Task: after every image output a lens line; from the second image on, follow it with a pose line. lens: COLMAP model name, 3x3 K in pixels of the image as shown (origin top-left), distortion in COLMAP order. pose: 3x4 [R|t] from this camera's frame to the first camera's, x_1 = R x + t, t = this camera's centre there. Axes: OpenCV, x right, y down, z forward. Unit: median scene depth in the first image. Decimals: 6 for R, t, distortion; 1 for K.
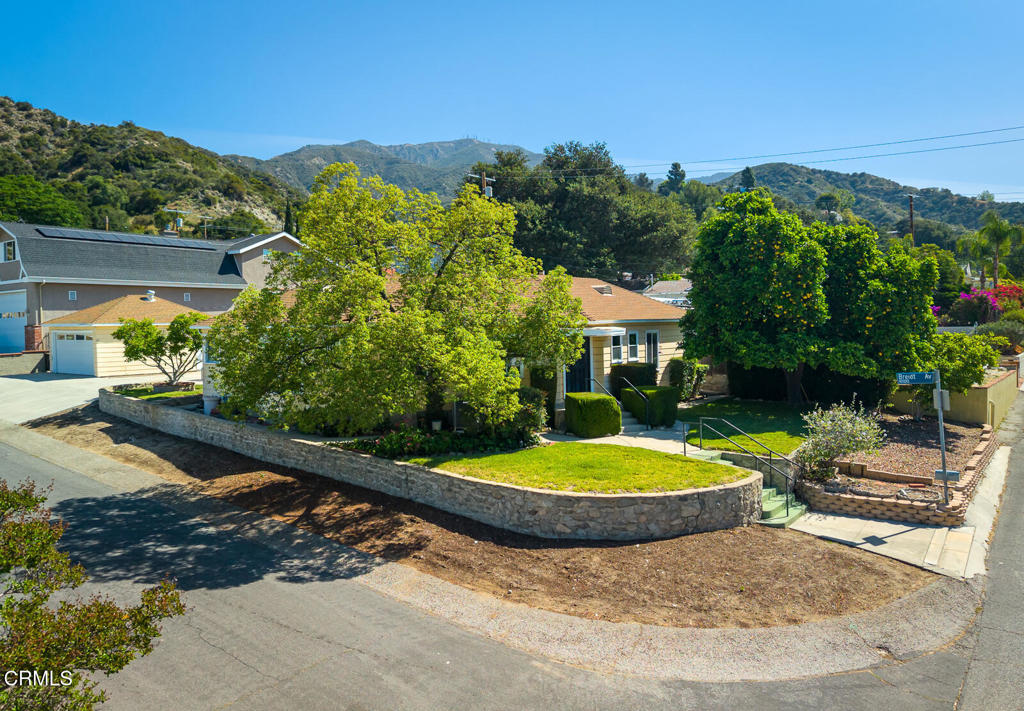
lens RADIAL K [[685.0, 0, 505.0], [0, 685.0, 320.1], [0, 0, 1]] dist [0.025517, -0.027007]
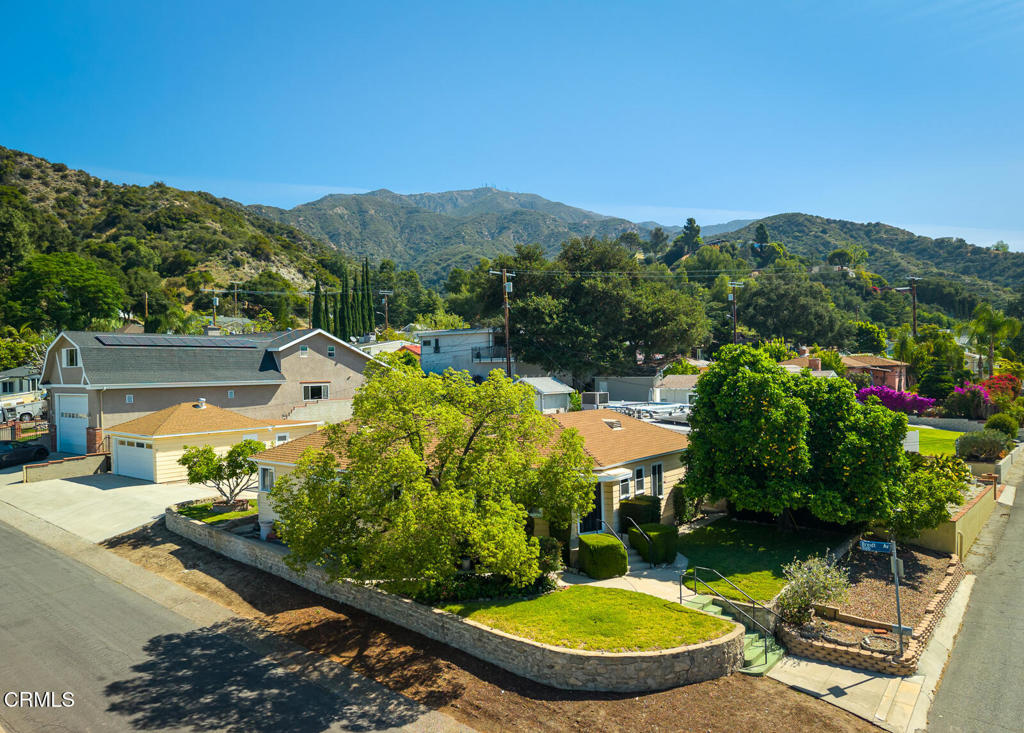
lens RADIAL K [[674.5, 0, 512.0], [0, 674.5, 366.5], [0, 0, 1]] dist [0.020481, -0.020569]
pose [[0.999868, 0.000765, -0.016254, -0.005223], [-0.000753, 0.999999, 0.000741, -0.173697], [0.016255, -0.000728, 0.999868, -0.129819]]
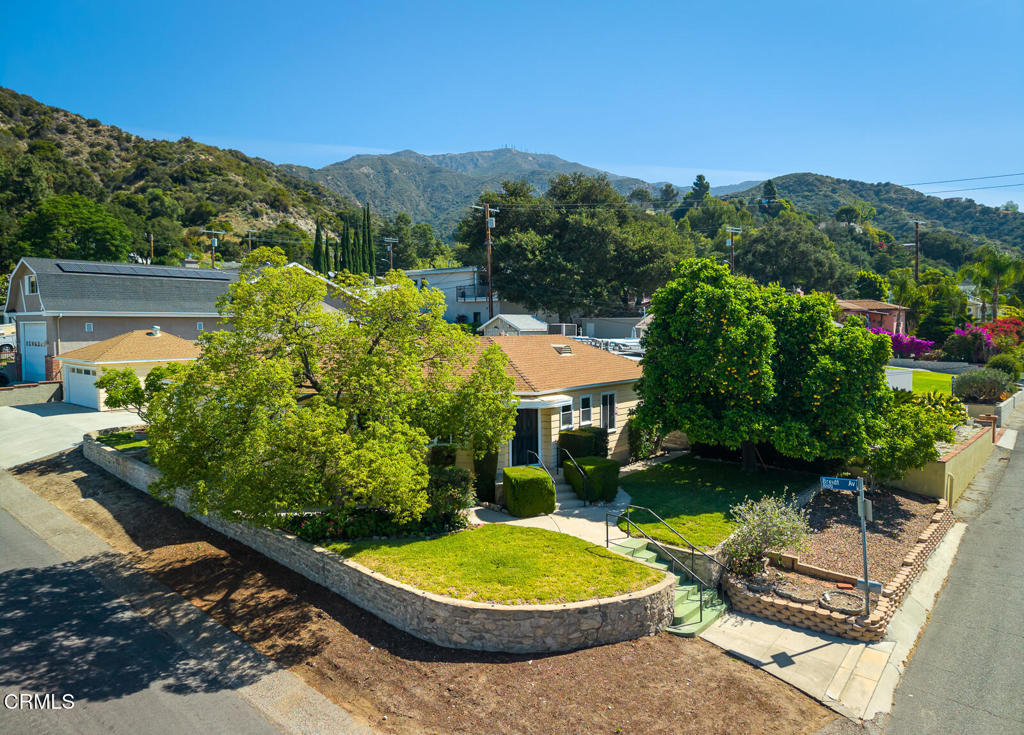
lens RADIAL K [[642.7, 0, 506.8], [0, 642.7, 339.5], [0, 0, 1]] dist [0.018914, -0.018795]
pose [[0.998673, 0.013833, -0.049603, 0.135034], [-0.012341, 0.999466, 0.030267, -0.107902], [0.049996, -0.029615, 0.998310, 0.064650]]
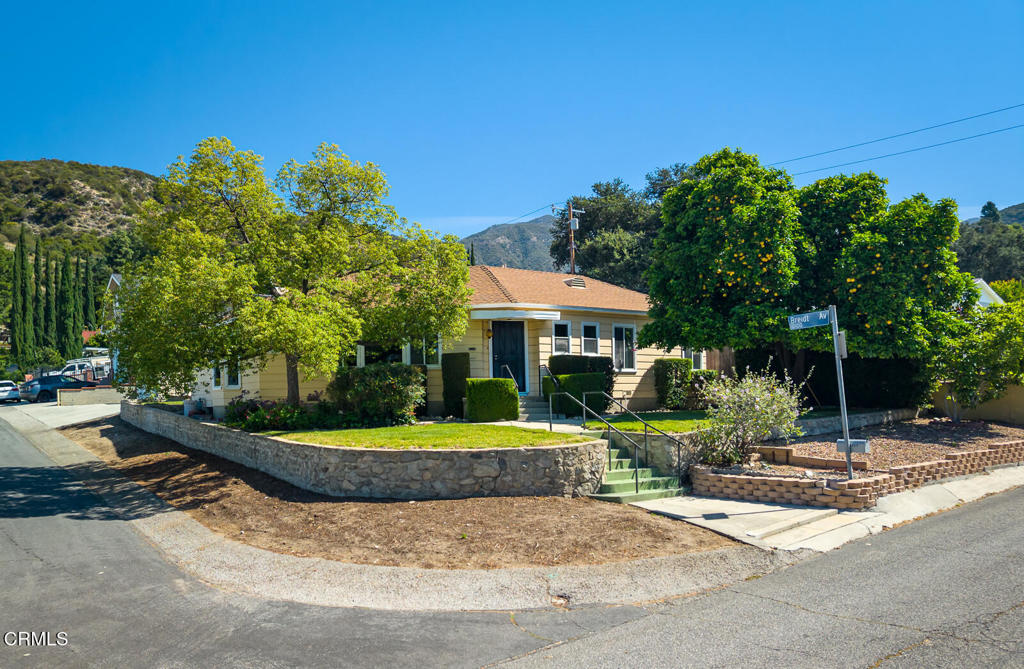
lens RADIAL K [[713.9, 0, 480.8], [0, 713.9, 391.4], [0, 0, 1]] dist [0.063664, -0.080596]
pose [[0.955838, -0.008603, -0.293769, 0.374217], [0.005263, 0.999912, -0.012157, 0.133496], [0.293848, 0.010074, 0.955799, 0.097043]]
